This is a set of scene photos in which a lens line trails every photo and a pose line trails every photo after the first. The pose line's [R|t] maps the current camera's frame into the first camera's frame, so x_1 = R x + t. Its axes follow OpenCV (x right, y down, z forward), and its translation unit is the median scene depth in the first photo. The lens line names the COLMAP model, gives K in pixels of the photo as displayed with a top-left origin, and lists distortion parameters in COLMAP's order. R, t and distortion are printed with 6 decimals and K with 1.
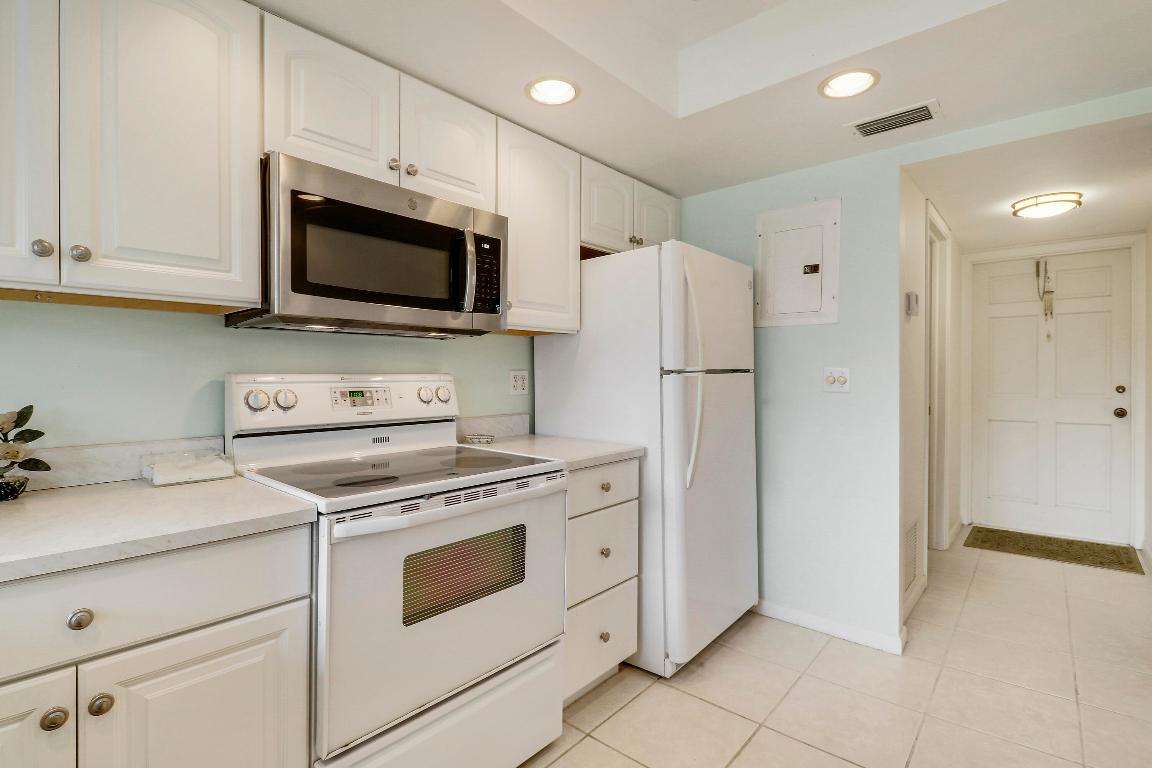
lens RADIAL K [[538.2, 0, 579.4], [0, 538.2, 380.1], [0, 0, 1]] dist [-0.027624, -0.000640]
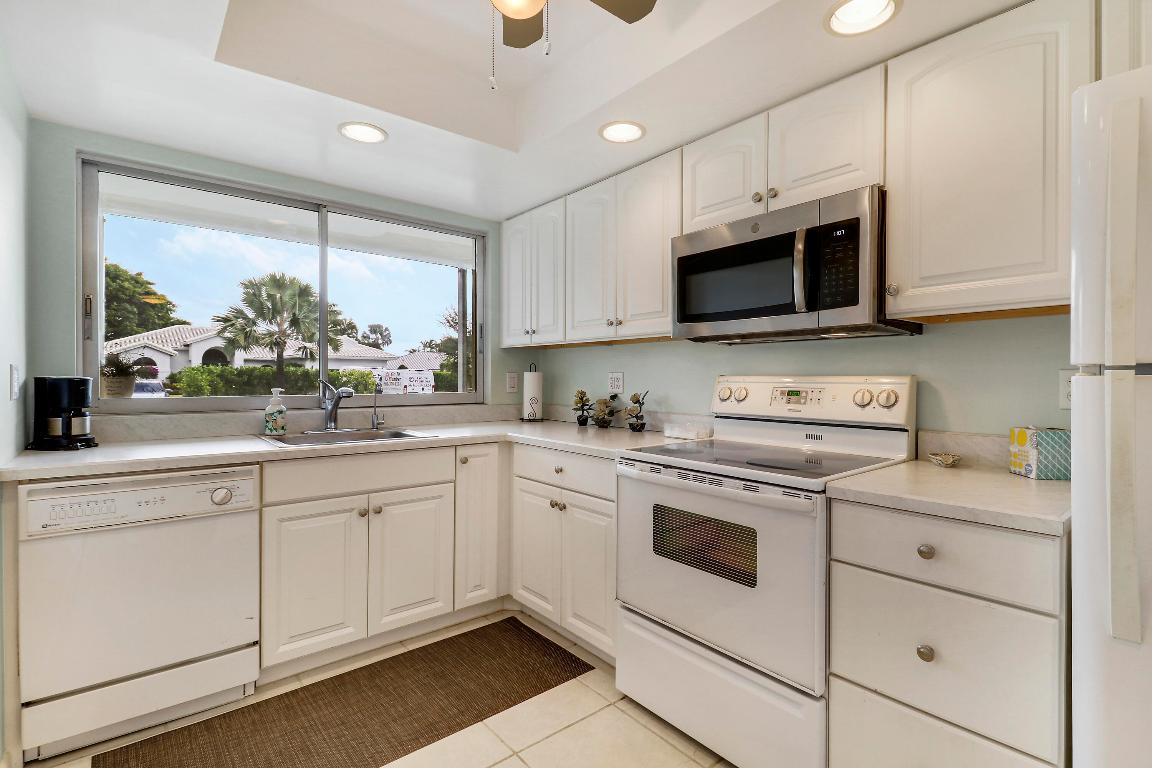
lens RADIAL K [[538.2, 0, 579.6], [0, 538.2, 378.8], [0, 0, 1]] dist [-0.027624, -0.000640]
pose [[-0.174431, 0.003634, -0.984663, 0.847389], [-0.011693, 0.999915, 0.005762, -0.006432], [0.984600, 0.012518, -0.174374, 0.794925]]
